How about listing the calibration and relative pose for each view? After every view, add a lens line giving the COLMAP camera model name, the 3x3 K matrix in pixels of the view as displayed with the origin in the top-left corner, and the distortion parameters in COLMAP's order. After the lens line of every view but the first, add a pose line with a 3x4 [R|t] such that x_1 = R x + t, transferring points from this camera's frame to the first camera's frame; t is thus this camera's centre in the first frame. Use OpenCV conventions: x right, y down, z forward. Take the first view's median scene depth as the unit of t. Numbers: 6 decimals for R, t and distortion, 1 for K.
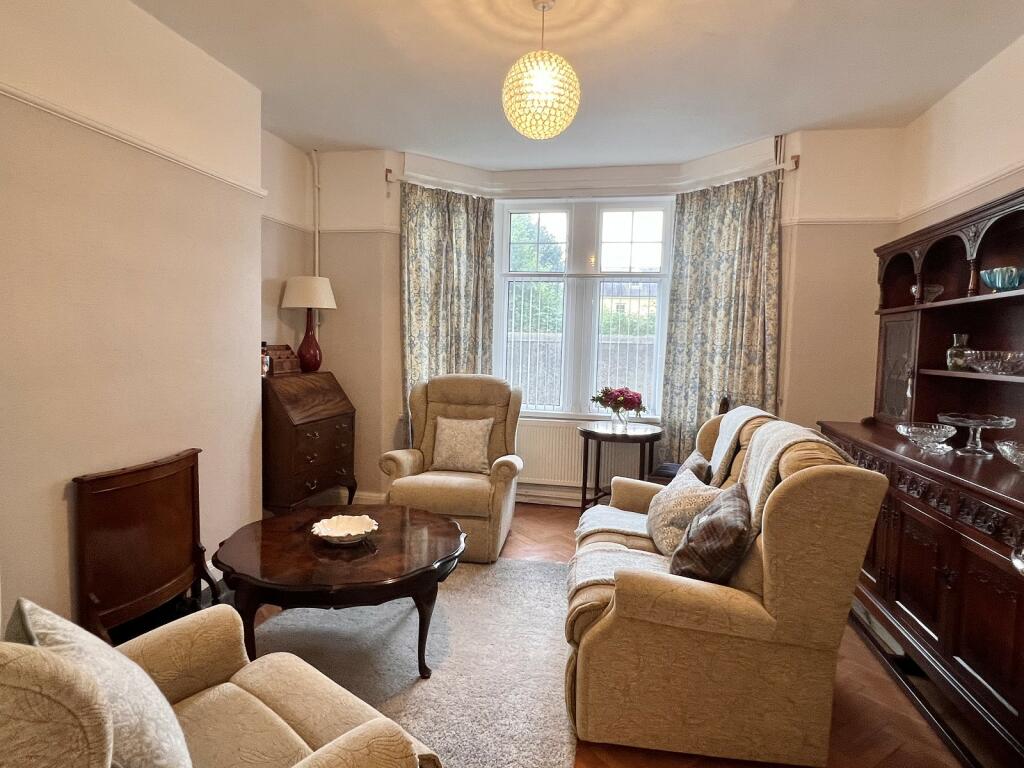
lens RADIAL K [[583.3, 0, 507.2], [0, 583.3, 386.6], [0, 0, 1]] dist [0.000961, 0.001695]
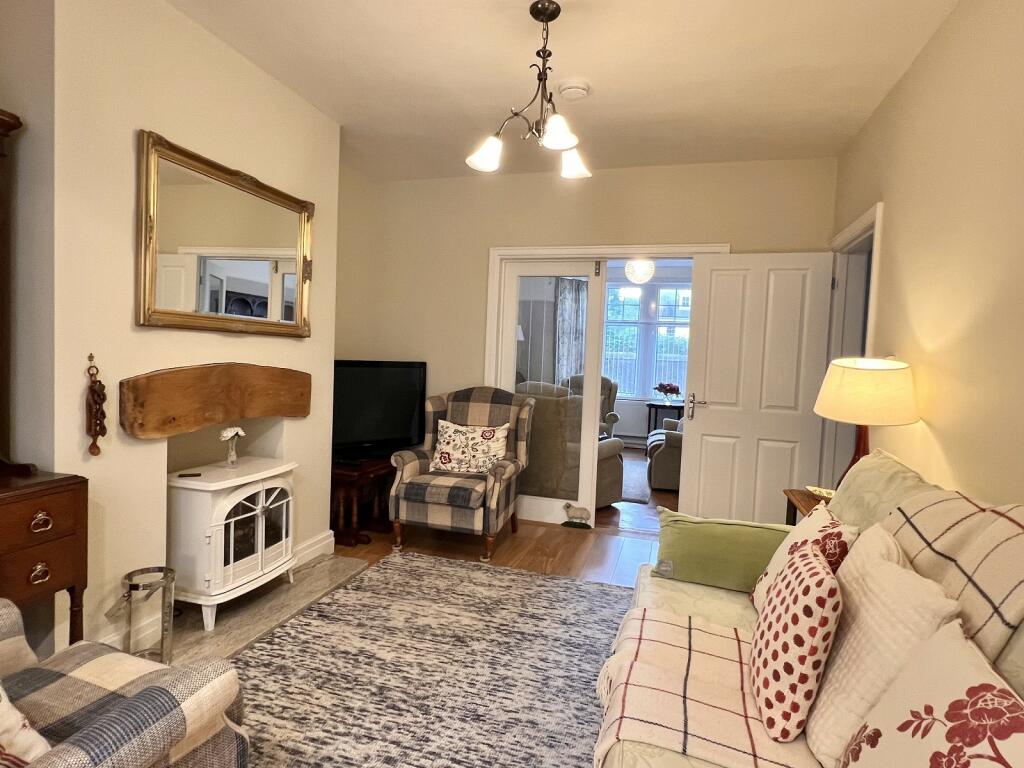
lens RADIAL K [[583.3, 0, 507.2], [0, 583.3, 386.6], [0, 0, 1]] dist [0.000961, 0.001695]
pose [[0.996195, 0.018707, -0.085121, -0.172077], [-0.020653, 0.999544, -0.022045, 0.065948], [0.084670, 0.023719, 0.996127, -0.965122]]
